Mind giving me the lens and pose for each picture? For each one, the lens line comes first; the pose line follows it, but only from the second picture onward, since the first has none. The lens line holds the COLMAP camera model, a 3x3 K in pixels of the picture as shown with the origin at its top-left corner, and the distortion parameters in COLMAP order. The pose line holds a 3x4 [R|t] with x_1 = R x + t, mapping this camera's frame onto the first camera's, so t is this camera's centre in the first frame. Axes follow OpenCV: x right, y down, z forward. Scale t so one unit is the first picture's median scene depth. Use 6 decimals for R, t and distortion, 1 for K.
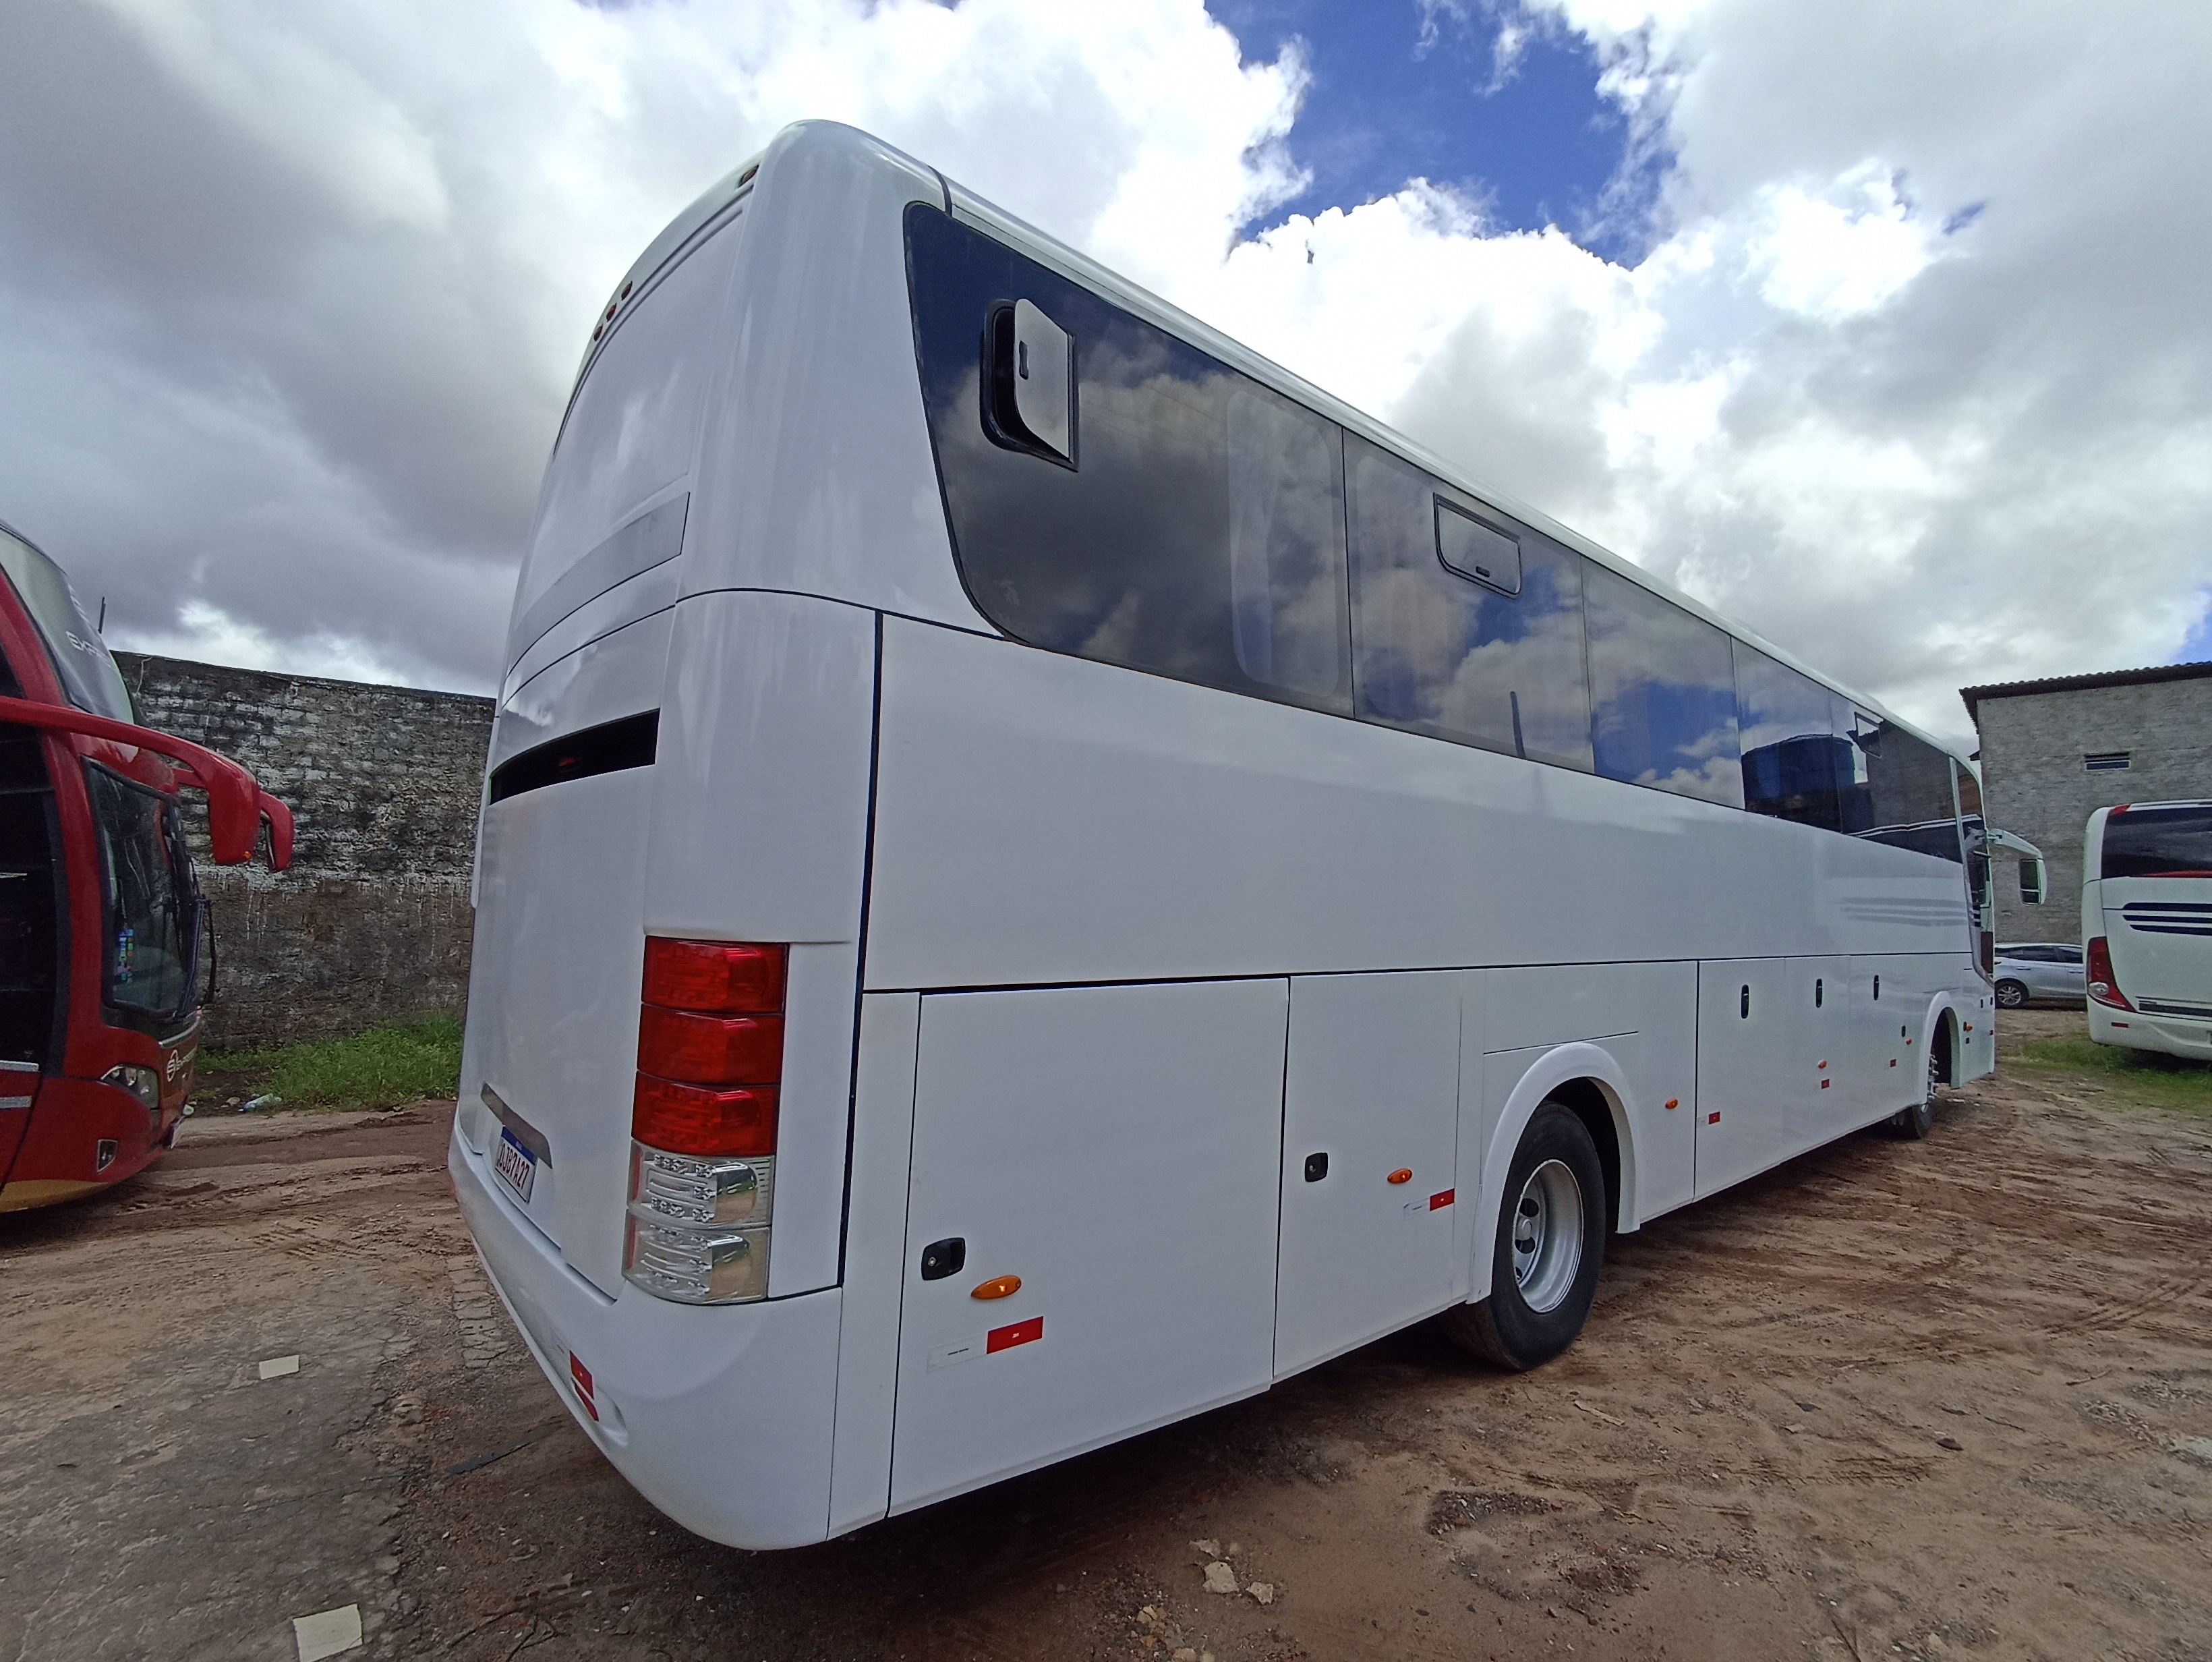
lens RADIAL K [[1063.2, 0, 1107.0], [0, 1063.2, 831.5], [0, 0, 1]] dist [0.001249, 0.000203]
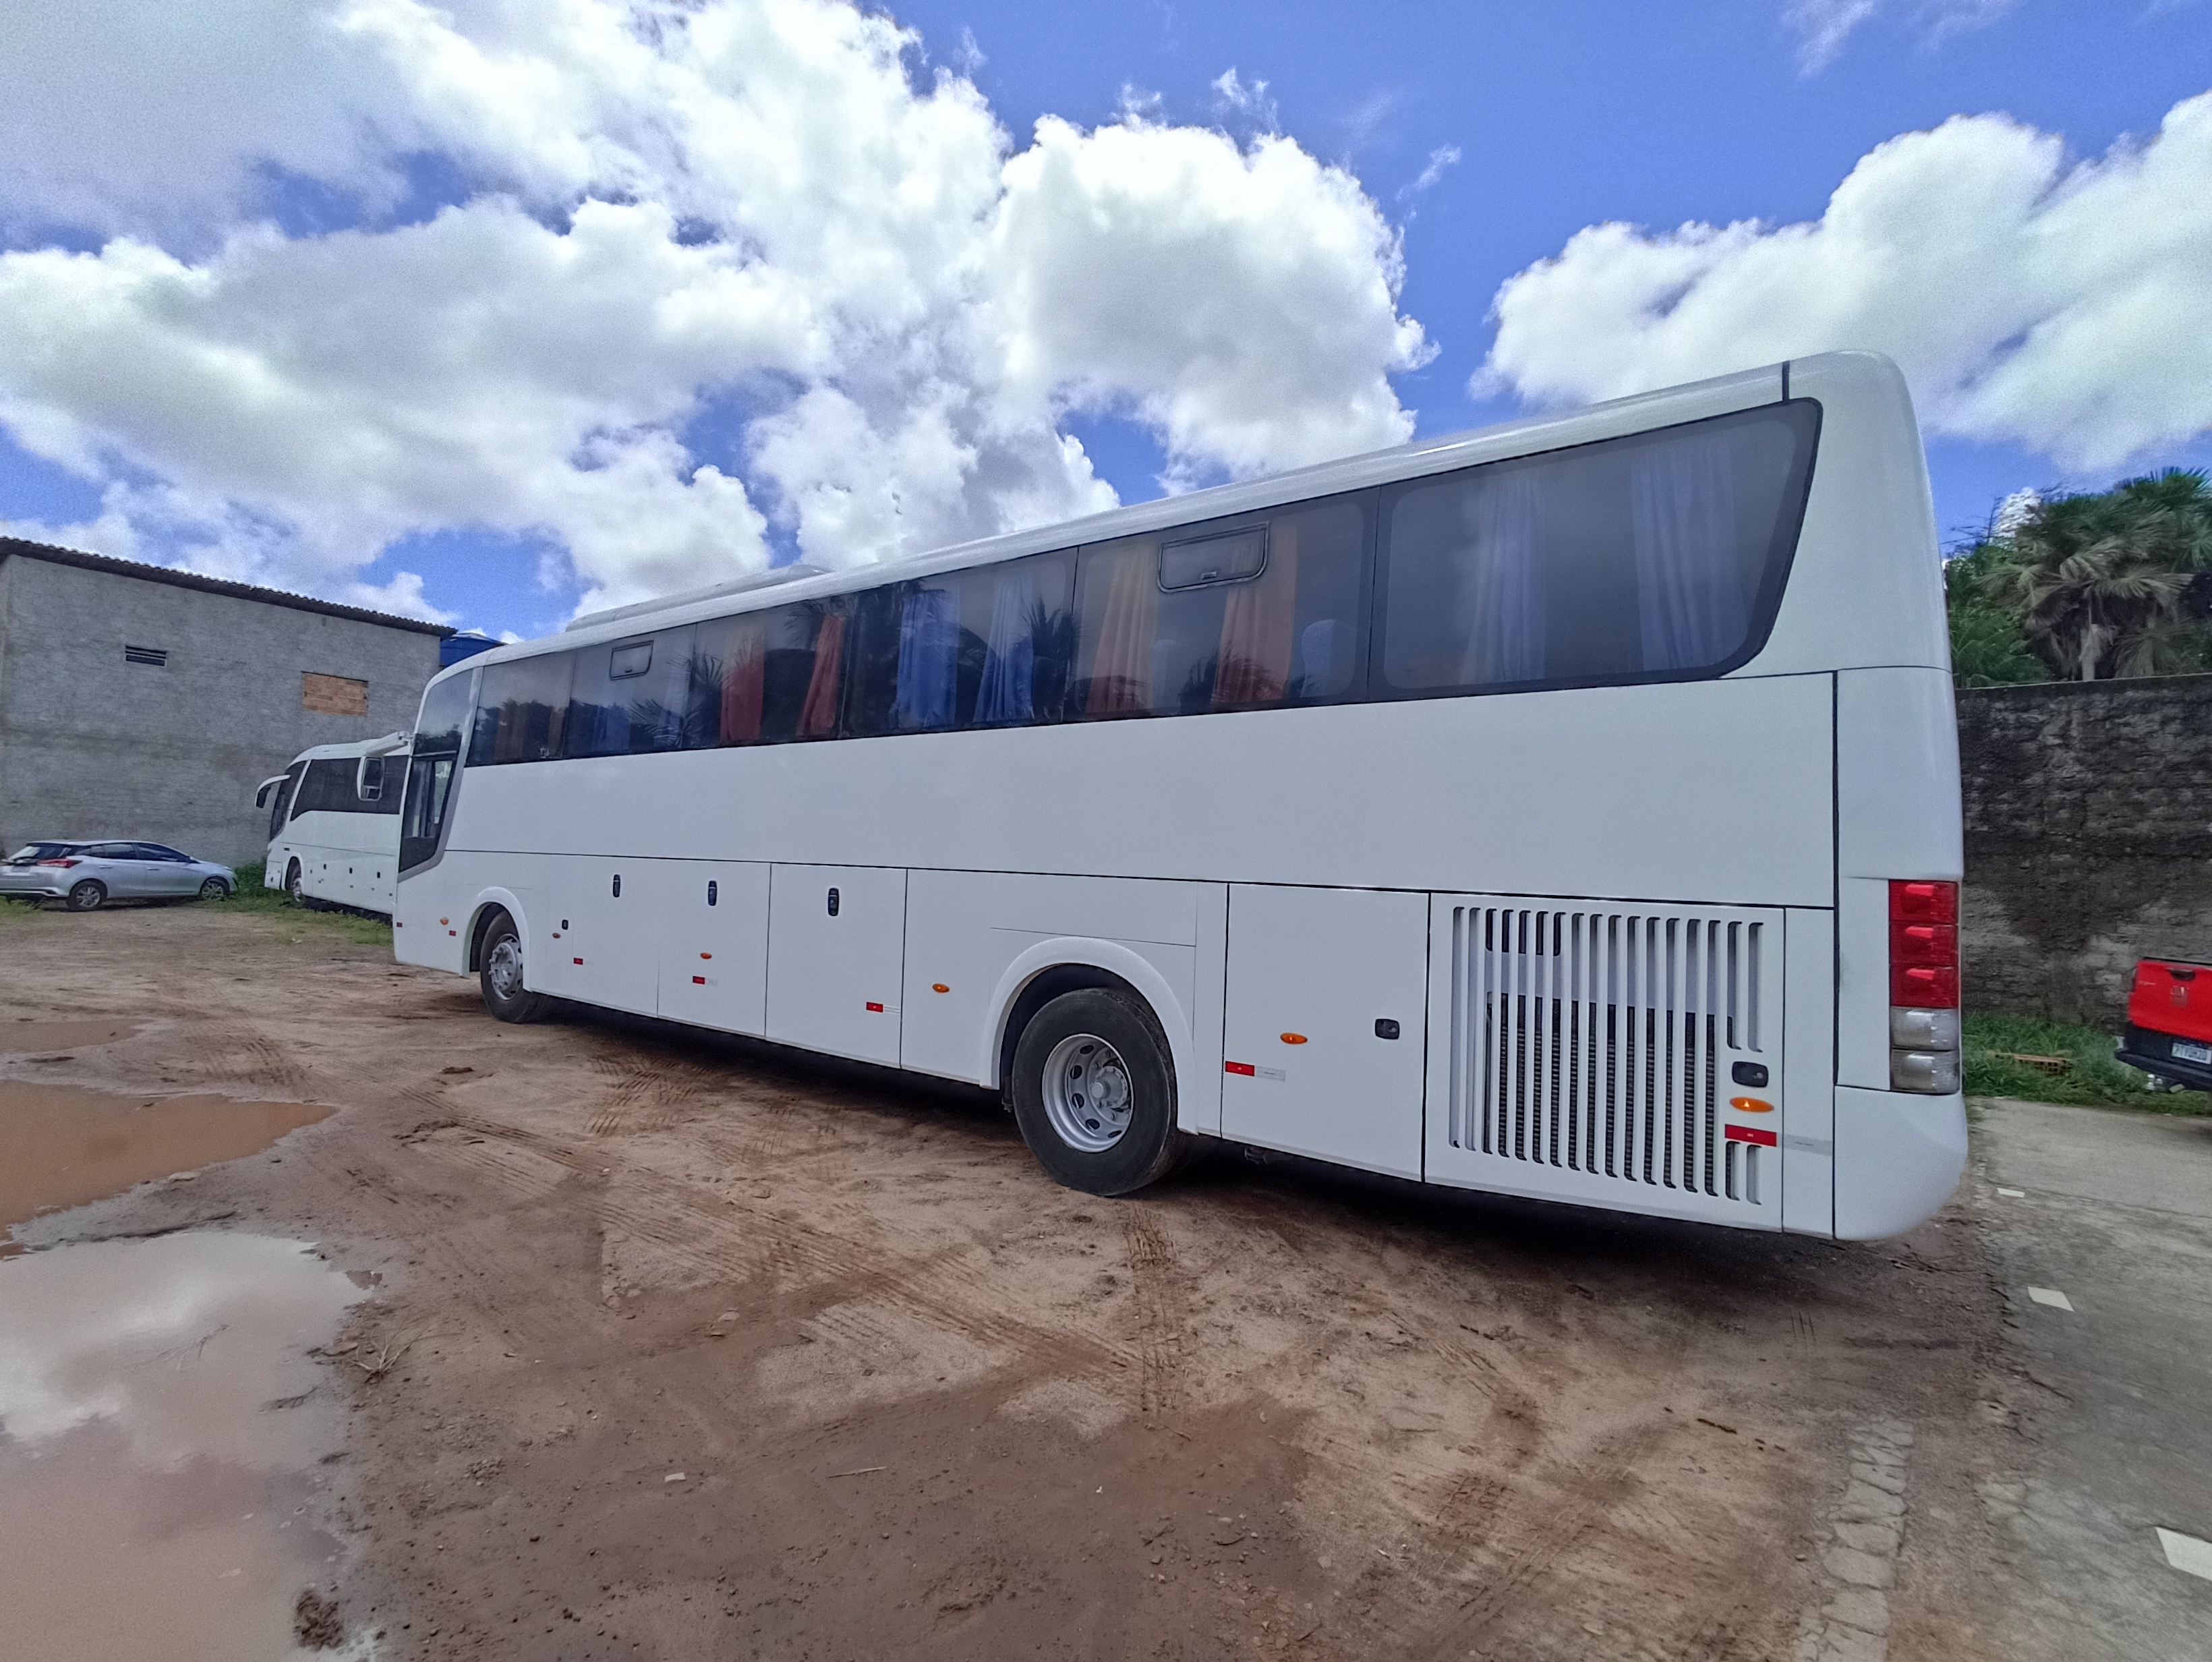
lens RADIAL K [[1063.2, 0, 1106.3], [0, 1063.2, 835.2], [0, 0, 1]] dist [0.001249, 0.000203]
pose [[-0.274829, -0.005885, 0.961475, -0.259152], [-0.108448, 0.993790, -0.024916, 0.027311], [-0.955358, -0.111117, -0.273760, 0.397703]]
